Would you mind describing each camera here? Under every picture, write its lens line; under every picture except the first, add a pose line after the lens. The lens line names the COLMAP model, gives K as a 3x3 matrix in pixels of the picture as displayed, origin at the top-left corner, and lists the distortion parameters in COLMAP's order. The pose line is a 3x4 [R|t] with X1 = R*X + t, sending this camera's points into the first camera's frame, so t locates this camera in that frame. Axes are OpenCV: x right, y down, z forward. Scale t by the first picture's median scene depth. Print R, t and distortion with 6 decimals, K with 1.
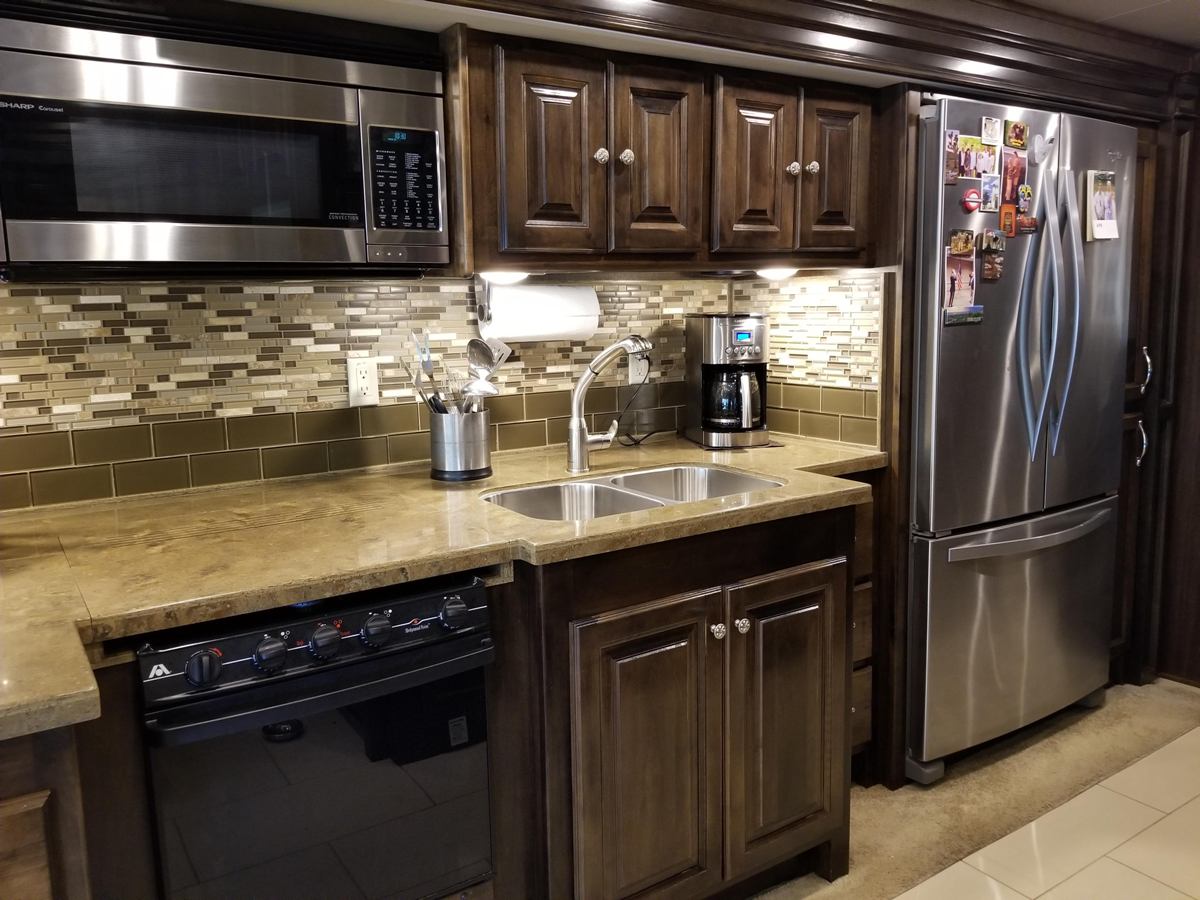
lens RADIAL K [[942.3, 0, 598.2], [0, 942.3, 445.3], [0, 0, 1]] dist [-0.005256, -0.004684]
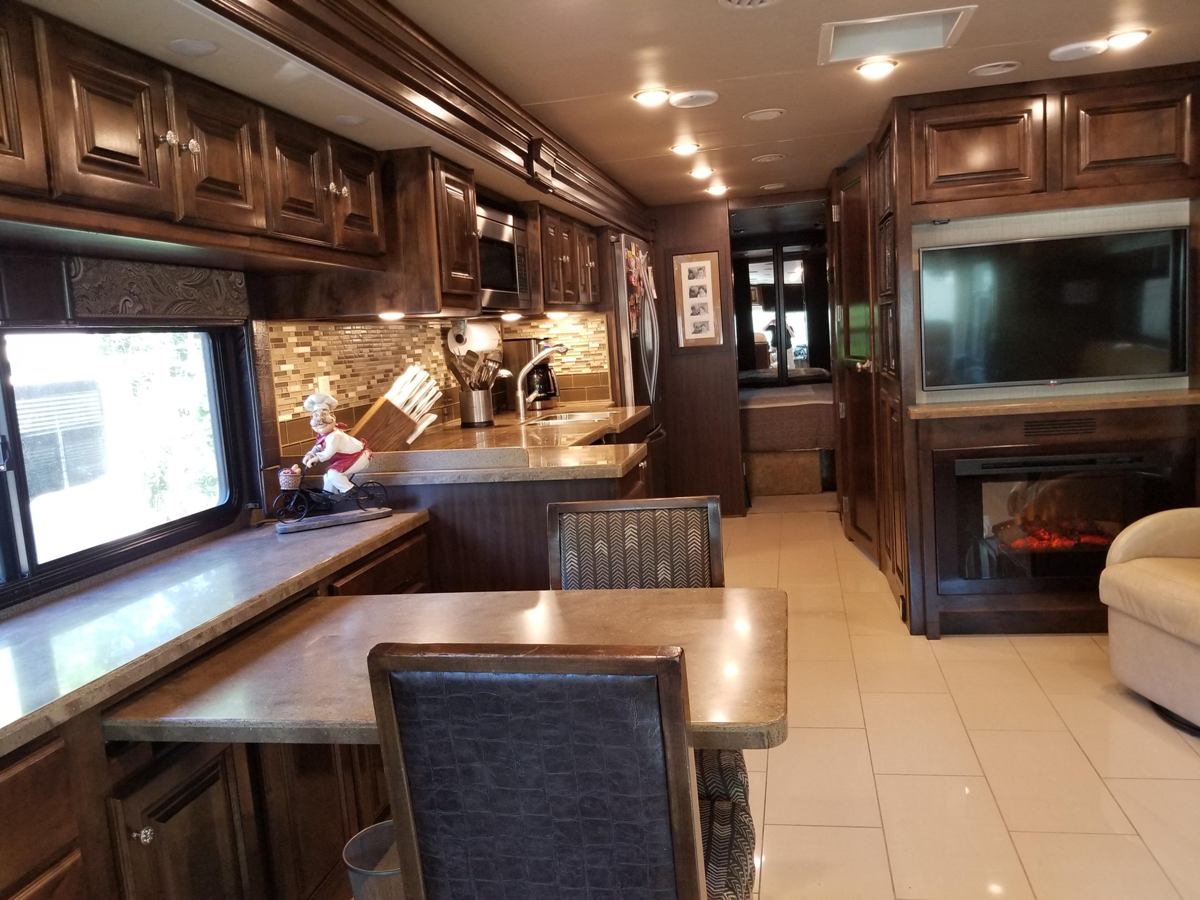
lens RADIAL K [[942.3, 0, 600.5], [0, 942.3, 451.7], [0, 0, 1]] dist [-0.005256, -0.004684]
pose [[0.696502, -0.113836, 0.708468, -1.197745], [0.159593, 0.987181, 0.001723, 0.107663], [-0.699583, 0.111867, 0.705741, -0.419816]]
